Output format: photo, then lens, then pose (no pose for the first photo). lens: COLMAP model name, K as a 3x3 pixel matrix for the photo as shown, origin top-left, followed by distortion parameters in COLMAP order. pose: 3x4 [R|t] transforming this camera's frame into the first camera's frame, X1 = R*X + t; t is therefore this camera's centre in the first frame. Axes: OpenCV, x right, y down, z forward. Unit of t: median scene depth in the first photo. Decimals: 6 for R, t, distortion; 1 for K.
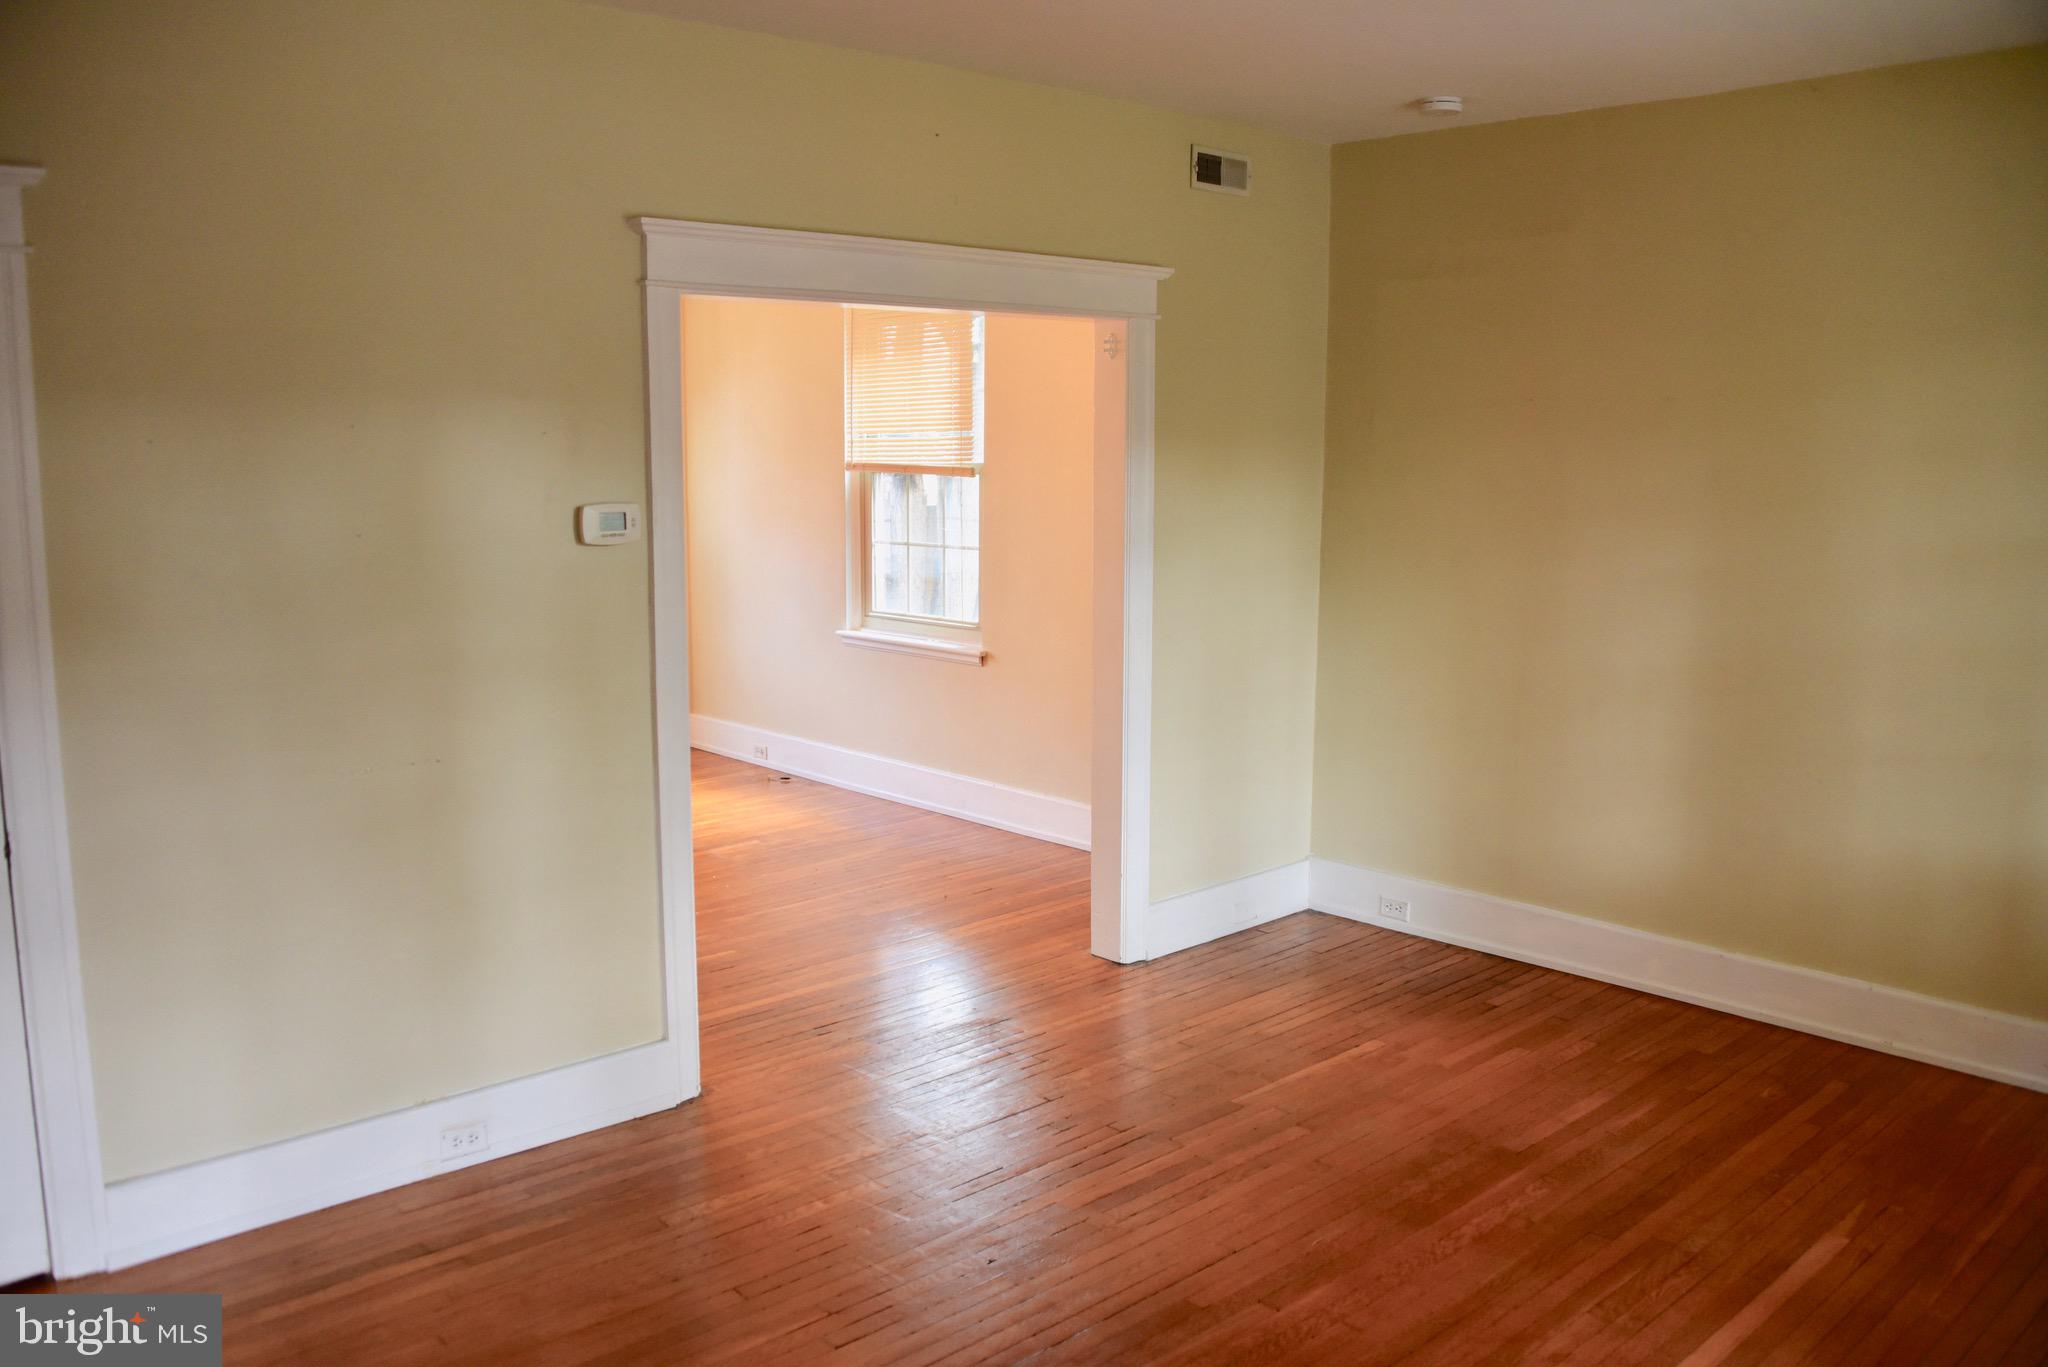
lens RADIAL K [[1635.2, 0, 1021.7], [0, 1635.2, 686.4], [0, 0, 1]] dist [-0.131847, 0.064119]
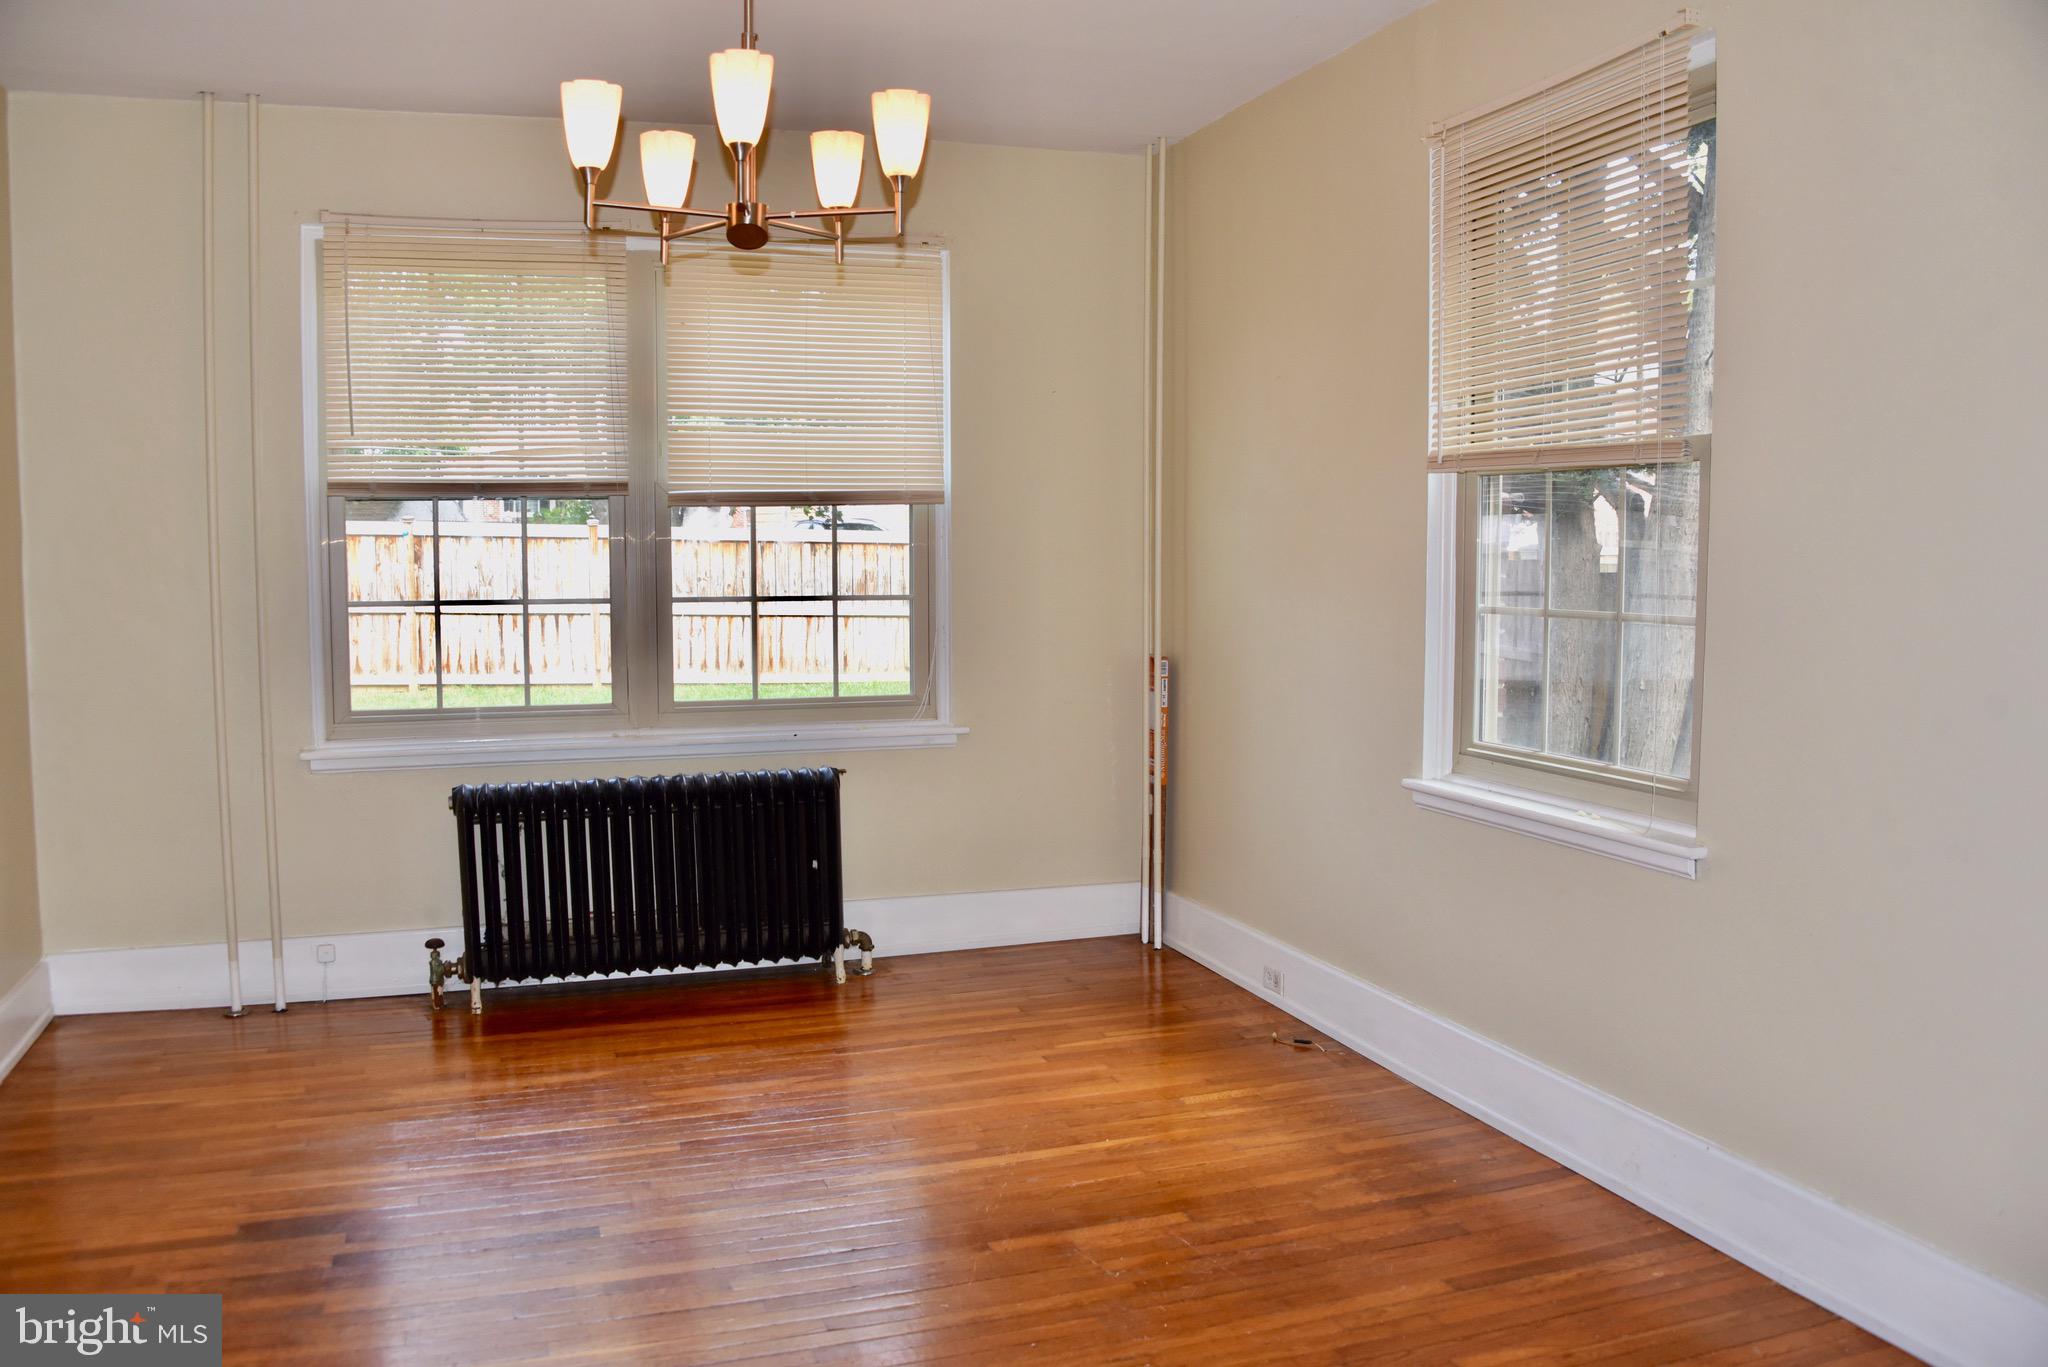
lens RADIAL K [[1635.2, 0, 1017.4], [0, 1635.2, 680.0], [0, 0, 1]] dist [-0.131847, 0.064119]
pose [[0.914865, 0.036940, -0.402067, -0.018966], [-0.062316, 0.996793, -0.050214, -0.033819], [0.398922, 0.070994, 0.914232, 0.487326]]
